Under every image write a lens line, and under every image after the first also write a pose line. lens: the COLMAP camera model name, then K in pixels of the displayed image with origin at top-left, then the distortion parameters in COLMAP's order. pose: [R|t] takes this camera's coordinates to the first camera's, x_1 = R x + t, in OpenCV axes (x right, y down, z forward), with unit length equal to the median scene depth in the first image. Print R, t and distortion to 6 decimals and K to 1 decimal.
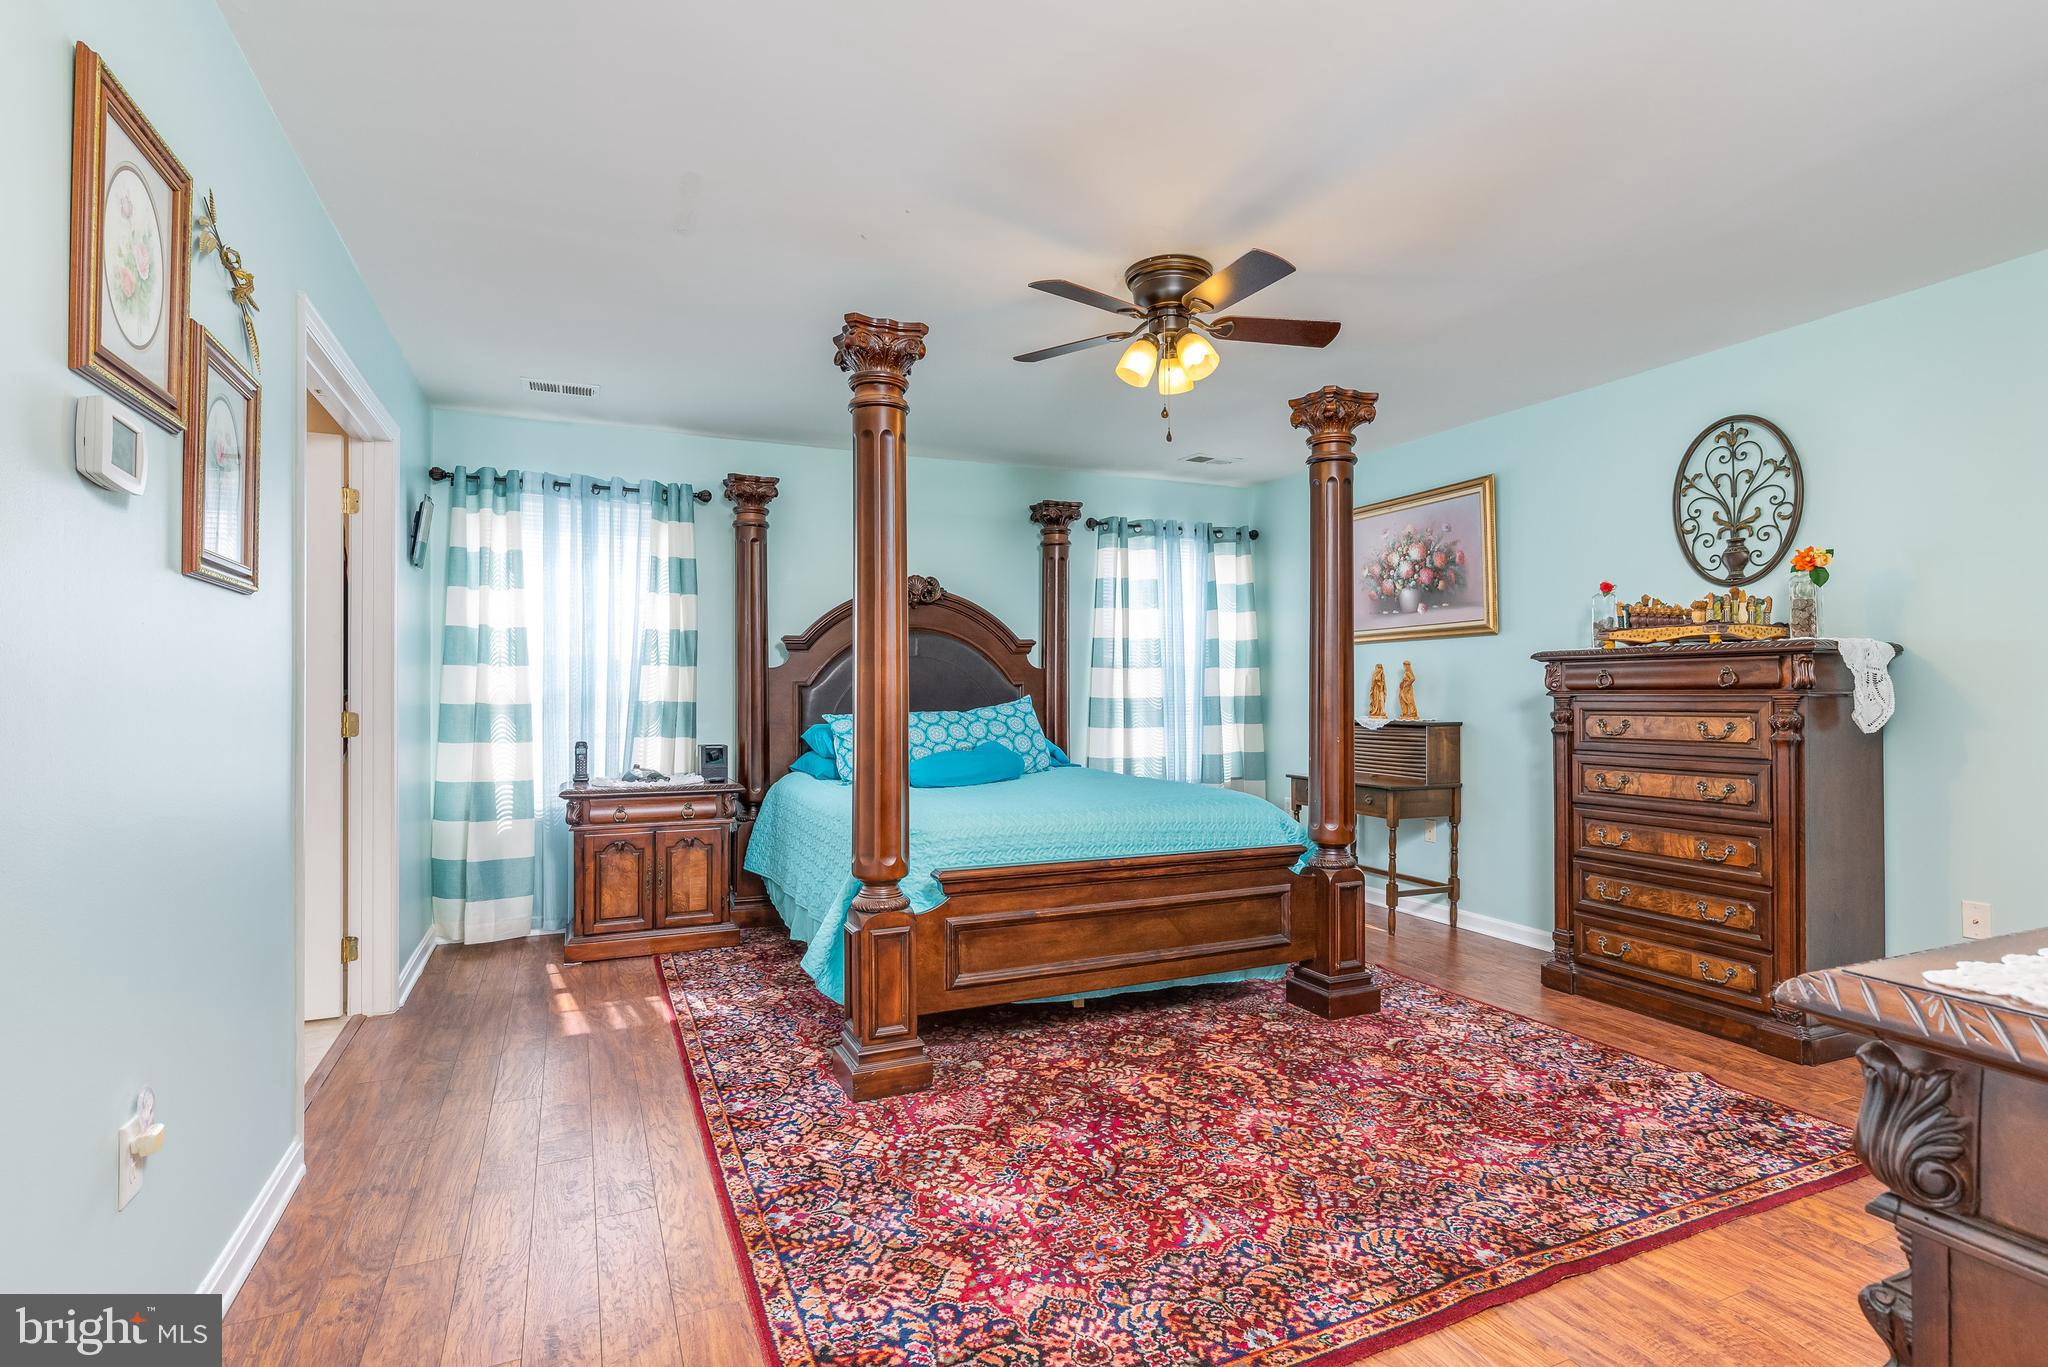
lens RADIAL K [[998.8, 0, 1020.3], [0, 998.8, 679.7], [0, 0, 1]] dist [0.001634, 0.000911]
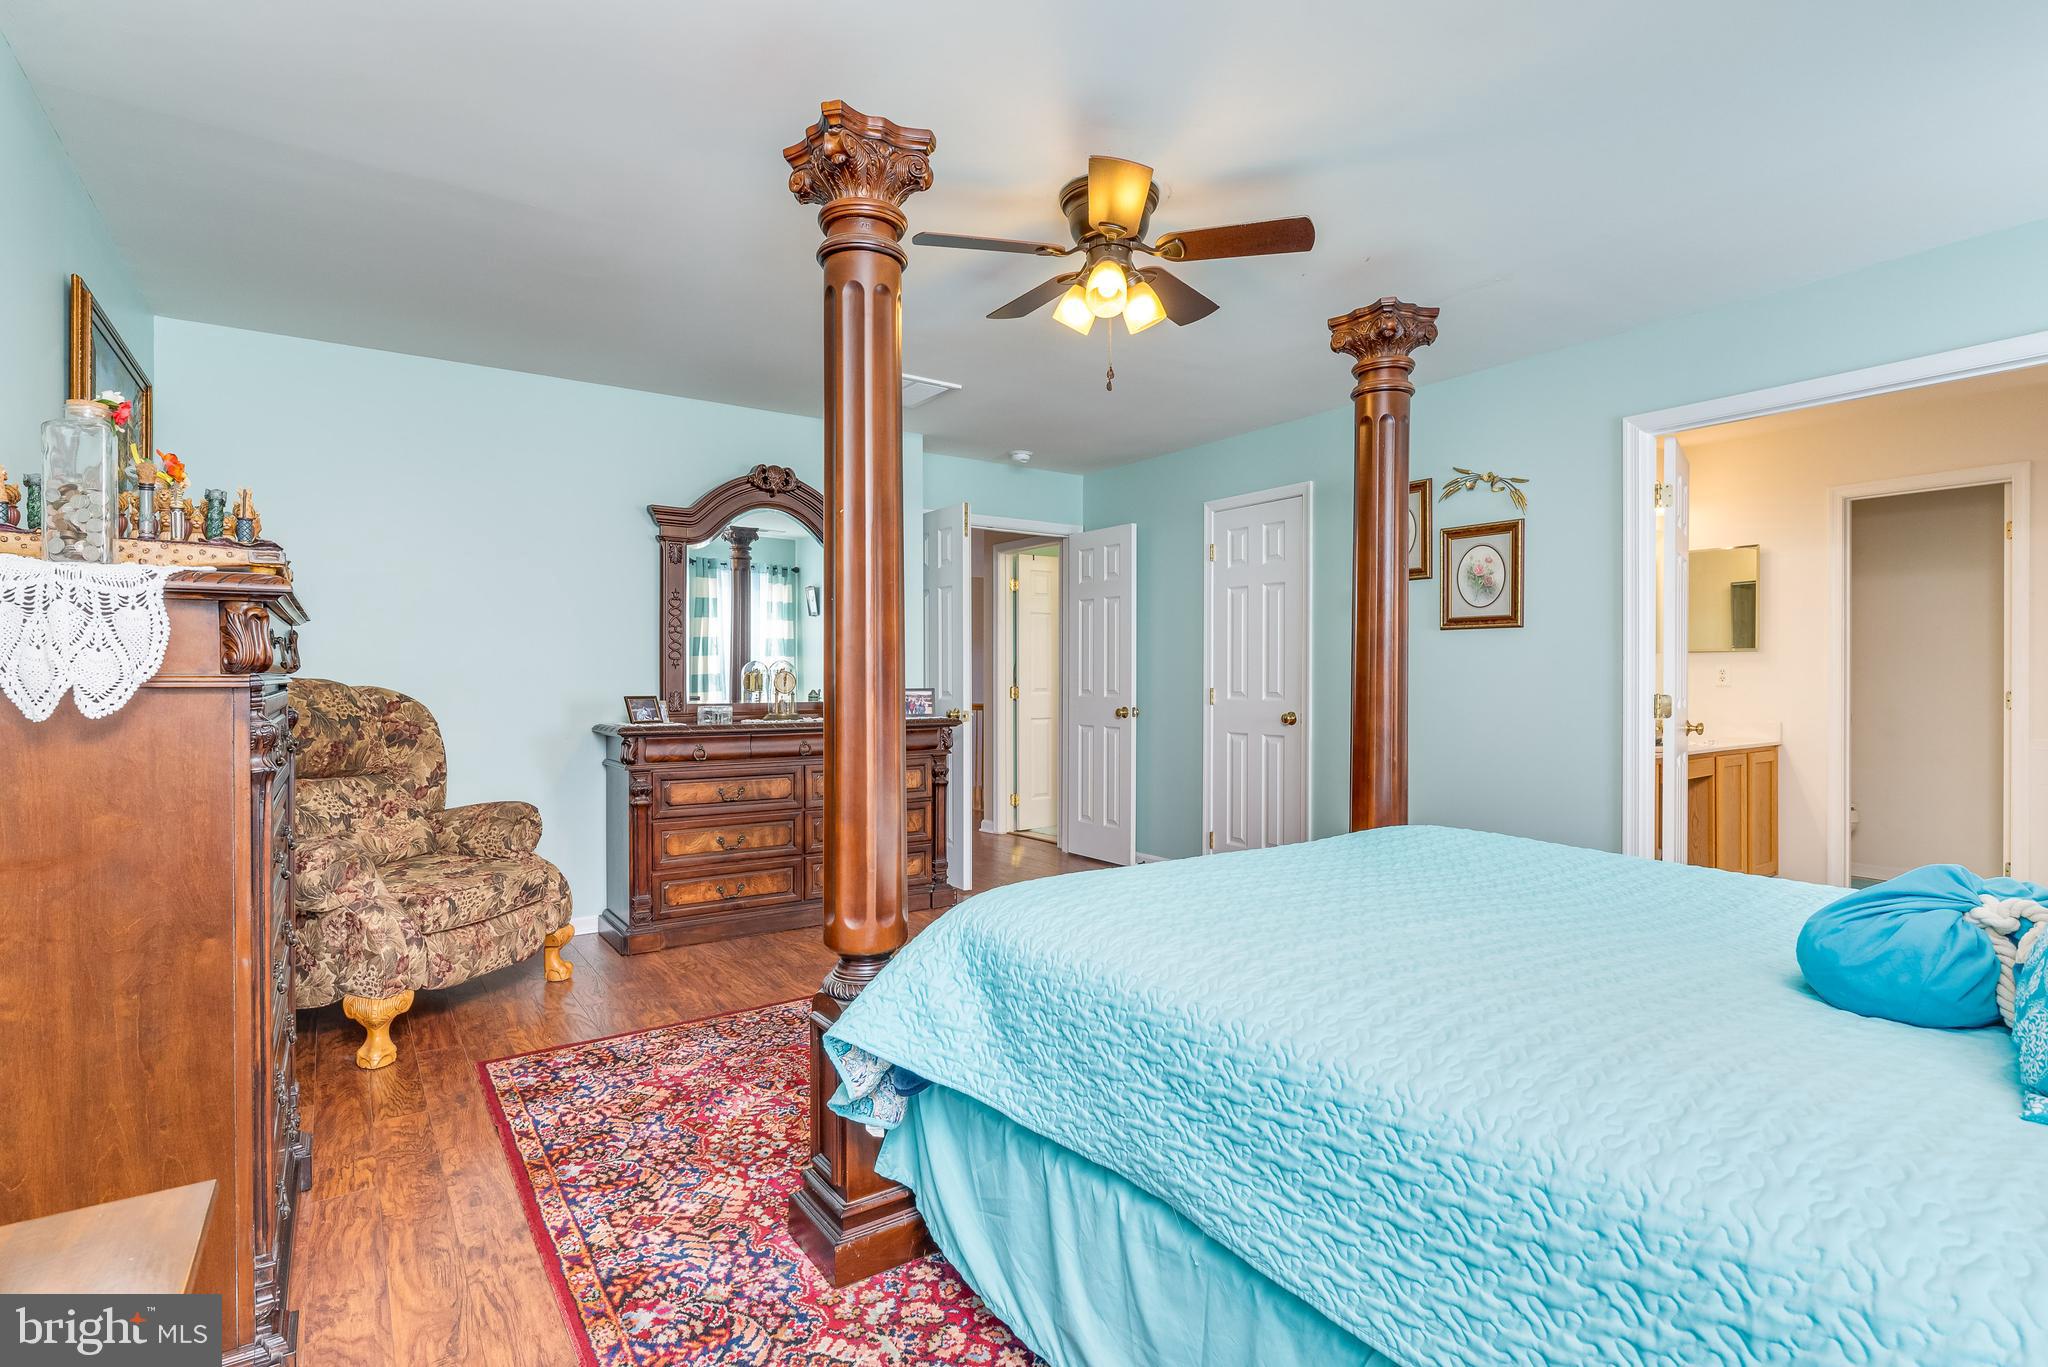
lens RADIAL K [[998.8, 0, 1020.3], [0, 998.8, 679.7], [0, 0, 1]] dist [0.001634, 0.000911]
pose [[-0.982912, 0.001361, -0.184072, 0.408173], [0.003036, 0.999957, -0.008818, 0.021594], [0.184052, -0.009226, -0.982873, 1.944009]]
